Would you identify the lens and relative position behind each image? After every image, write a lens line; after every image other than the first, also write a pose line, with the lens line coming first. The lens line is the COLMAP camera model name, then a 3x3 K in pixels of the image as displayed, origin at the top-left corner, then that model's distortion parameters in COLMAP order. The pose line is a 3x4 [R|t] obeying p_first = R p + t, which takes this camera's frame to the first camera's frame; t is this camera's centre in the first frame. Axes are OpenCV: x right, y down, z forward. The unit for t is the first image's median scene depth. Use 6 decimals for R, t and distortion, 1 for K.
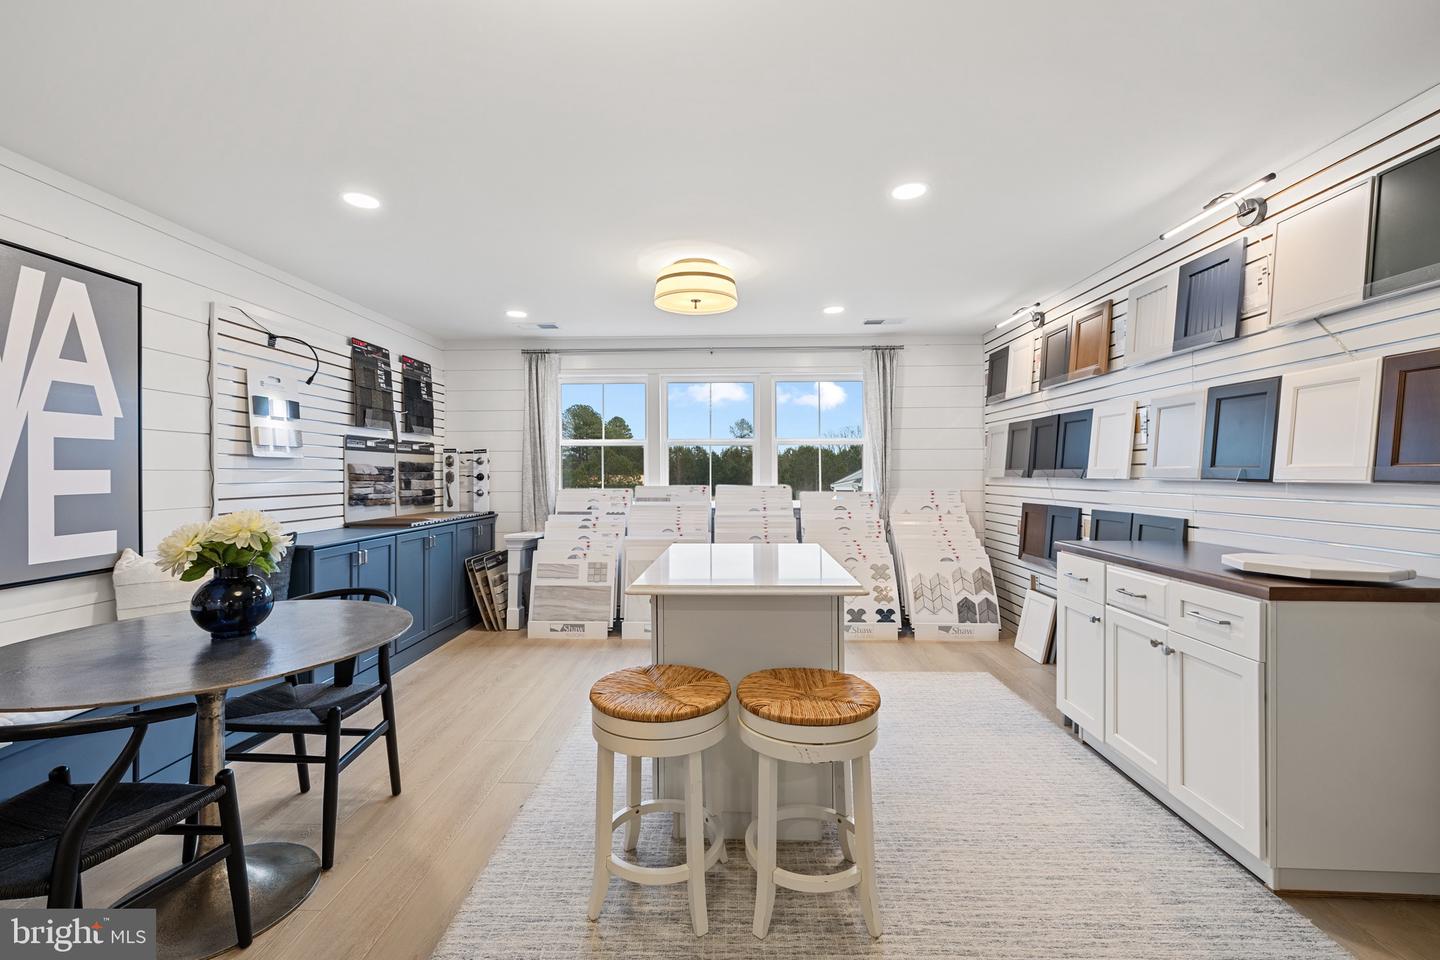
lens RADIAL K [[612.2, 0, 711.3], [0, 612.2, 471.6], [0, 0, 1]] dist [0.000242, 0.000131]
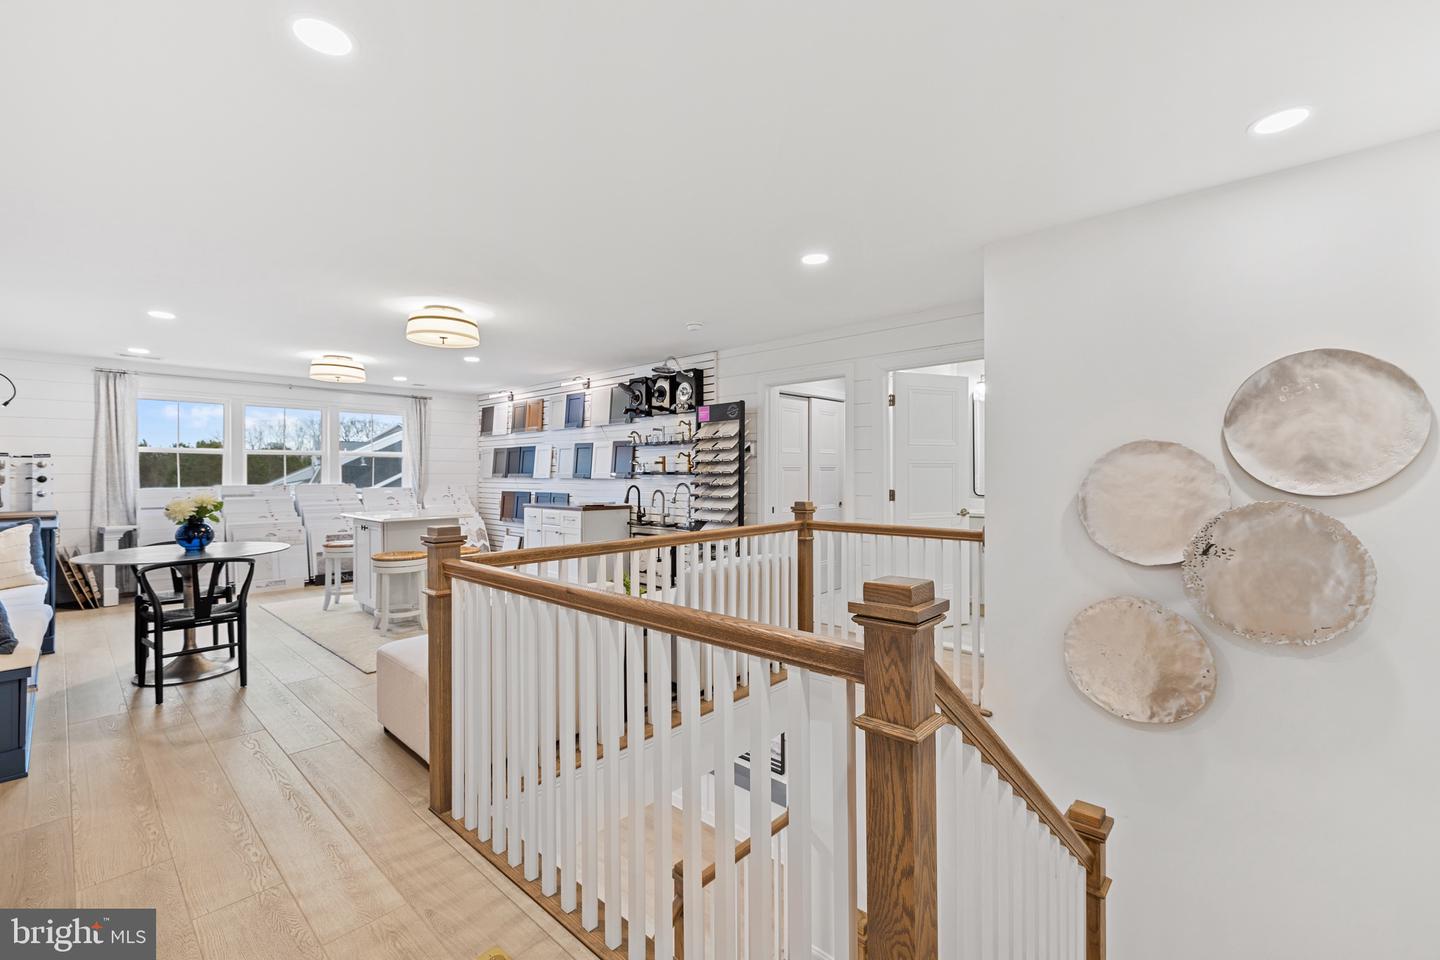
lens RADIAL K [[612.2, 0, 711.3], [0, 612.2, 471.6], [0, 0, 1]] dist [0.000242, 0.000131]
pose [[0.657537, 0.004387, 0.753409, -0.549939], [-0.000555, 0.999986, -0.005338, 0.000168], [-0.753422, 0.003092, 0.657530, -0.818722]]
